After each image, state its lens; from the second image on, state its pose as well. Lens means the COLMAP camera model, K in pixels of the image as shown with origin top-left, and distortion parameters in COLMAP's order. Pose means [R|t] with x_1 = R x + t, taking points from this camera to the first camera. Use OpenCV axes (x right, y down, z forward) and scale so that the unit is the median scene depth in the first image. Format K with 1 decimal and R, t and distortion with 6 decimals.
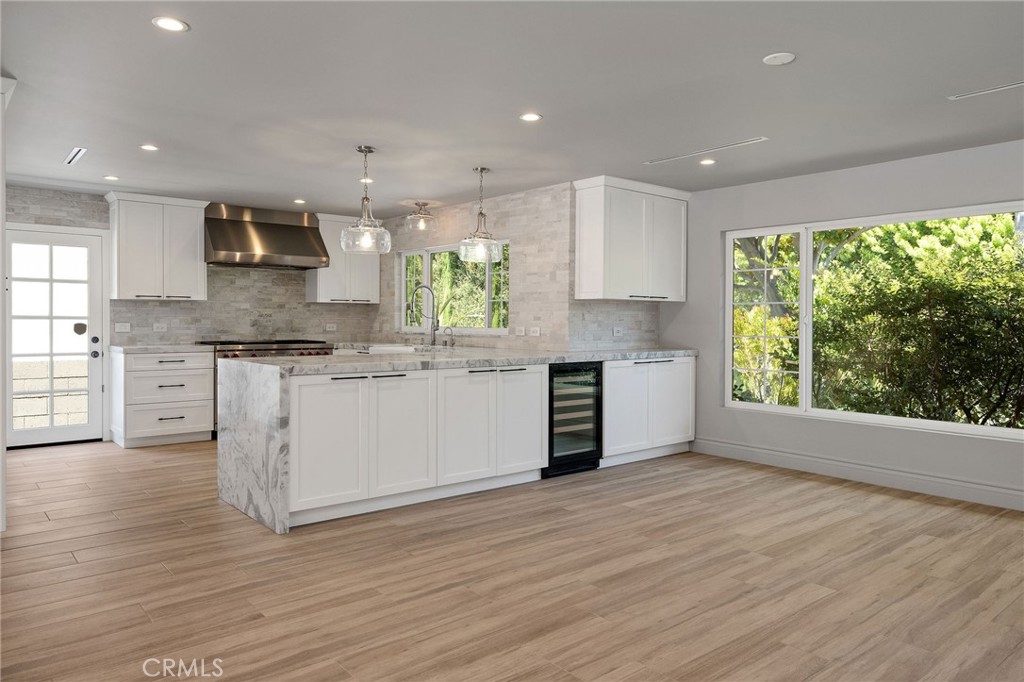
lens RADIAL K [[700.8, 0, 512.3], [0, 700.8, 331.8], [0, 0, 1]] dist [0.000638, -0.002712]
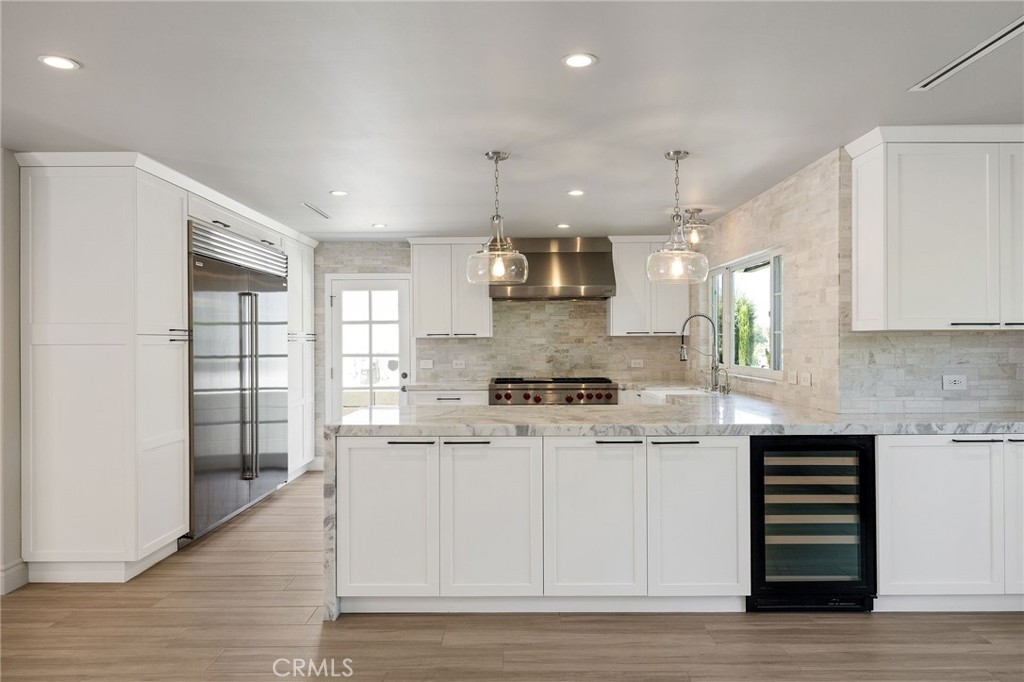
lens RADIAL K [[701.7, 0, 512.0], [0, 701.7, 341.0], [0, 0, 1]] dist [-0.002440, -0.000173]
pose [[0.762377, -0.010577, -0.647047, 0.266672], [-0.001803, 0.999828, -0.018469, -0.025413], [0.647131, 0.015247, 0.762226, 0.321620]]
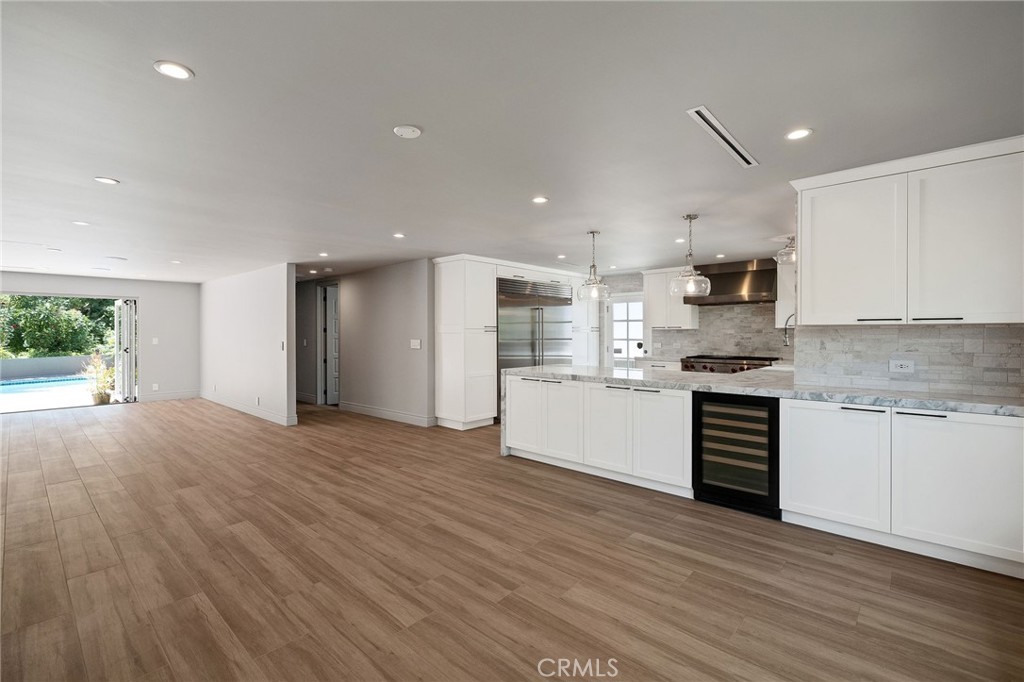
lens RADIAL K [[449.0, 0, 512.0], [0, 449.0, 341.0], [0, 0, 1]] dist [-0.010555, 0.000154]
pose [[0.134594, 0.012425, -0.990823, 0.597458], [-0.013685, 0.999849, 0.010680, -0.028112], [0.990806, 0.012122, 0.134743, 0.566048]]
